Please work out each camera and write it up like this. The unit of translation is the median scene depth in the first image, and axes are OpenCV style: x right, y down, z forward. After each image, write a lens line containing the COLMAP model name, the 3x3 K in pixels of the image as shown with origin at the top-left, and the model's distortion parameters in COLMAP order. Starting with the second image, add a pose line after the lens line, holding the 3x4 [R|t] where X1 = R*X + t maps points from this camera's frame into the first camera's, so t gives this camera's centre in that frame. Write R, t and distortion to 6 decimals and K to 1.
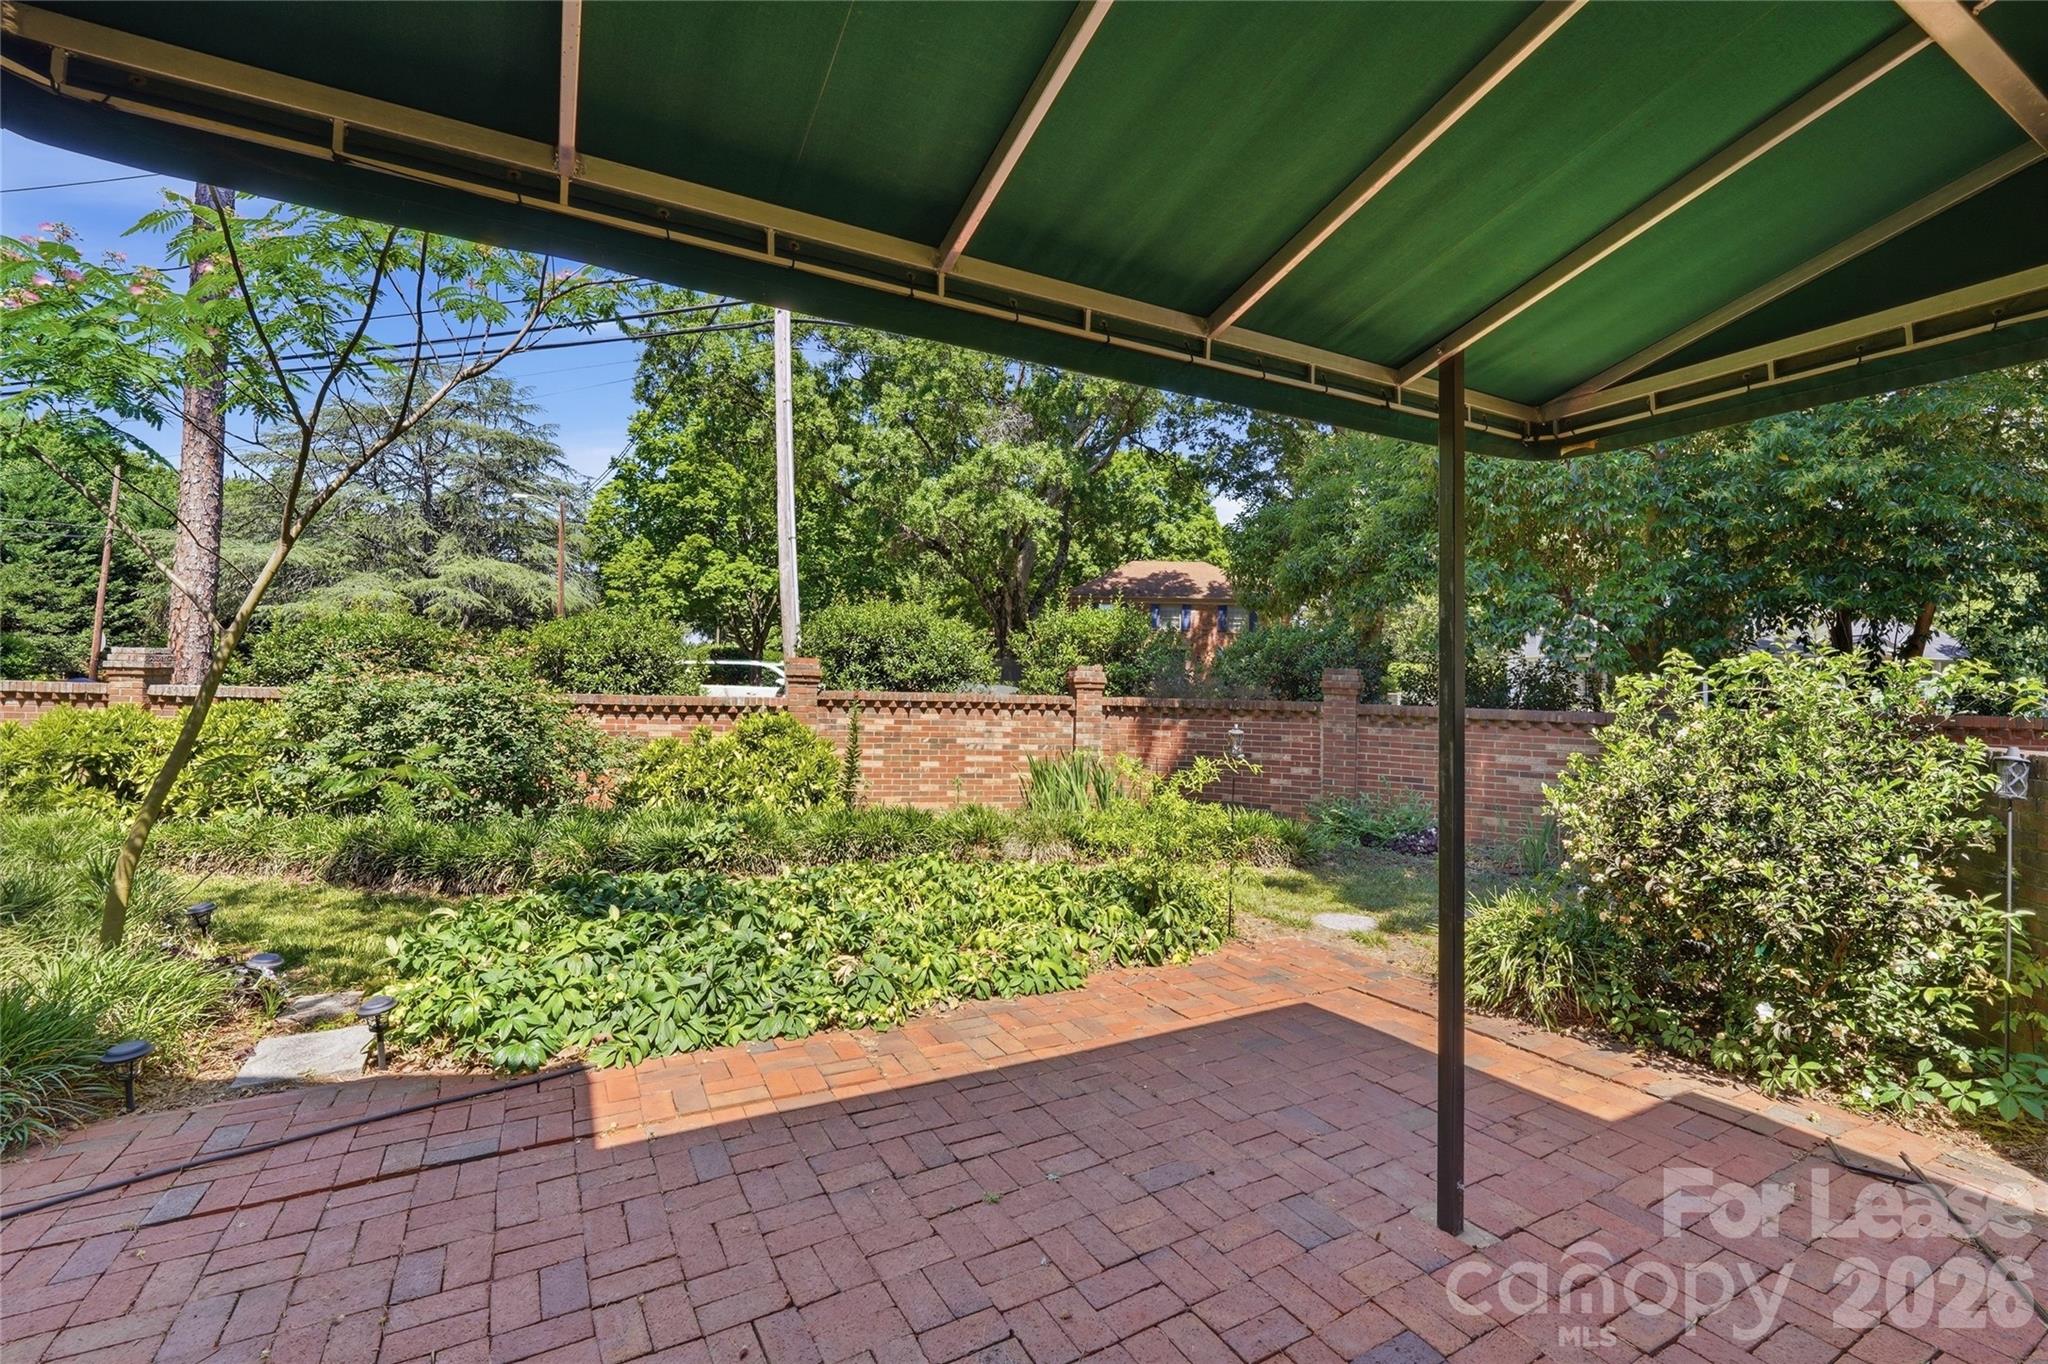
lens RADIAL K [[853.1, 0, 1016.1], [0, 853.1, 674.8], [0, 0, 1]] dist [0.000591, -0.007677]
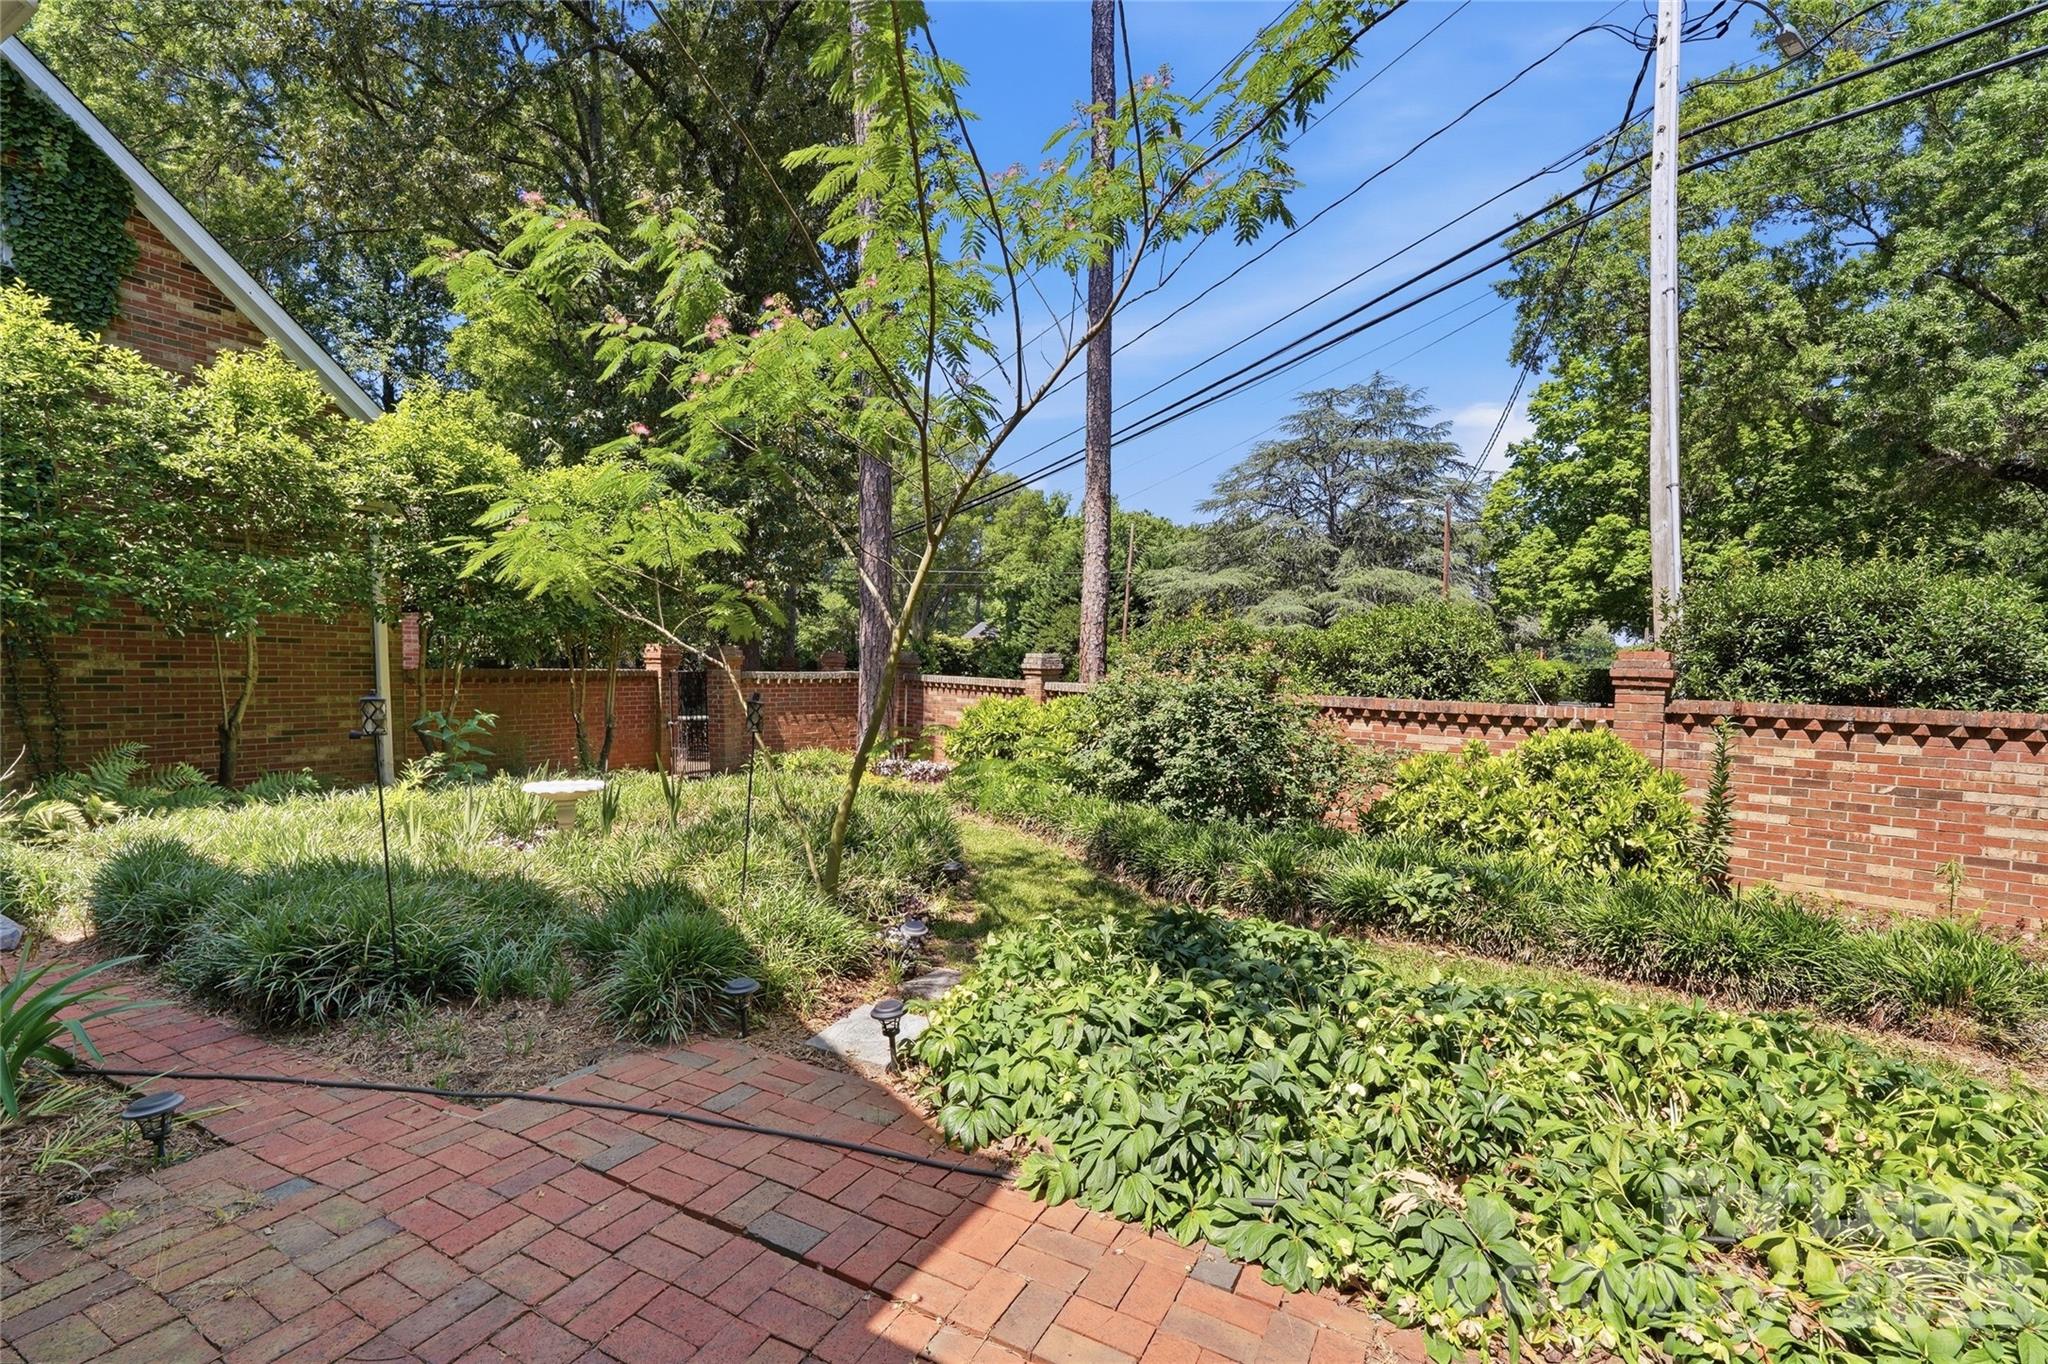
lens RADIAL K [[863.0, 0, 1035.7], [0, 863.0, 713.5], [0, 0, 1]] dist [0.005351, -0.006288]
pose [[0.571769, 0.037185, -0.819571, 0.042106], [-0.006344, 0.999143, 0.040907, 0.004489], [0.820390, -0.018191, 0.571515, 0.191361]]
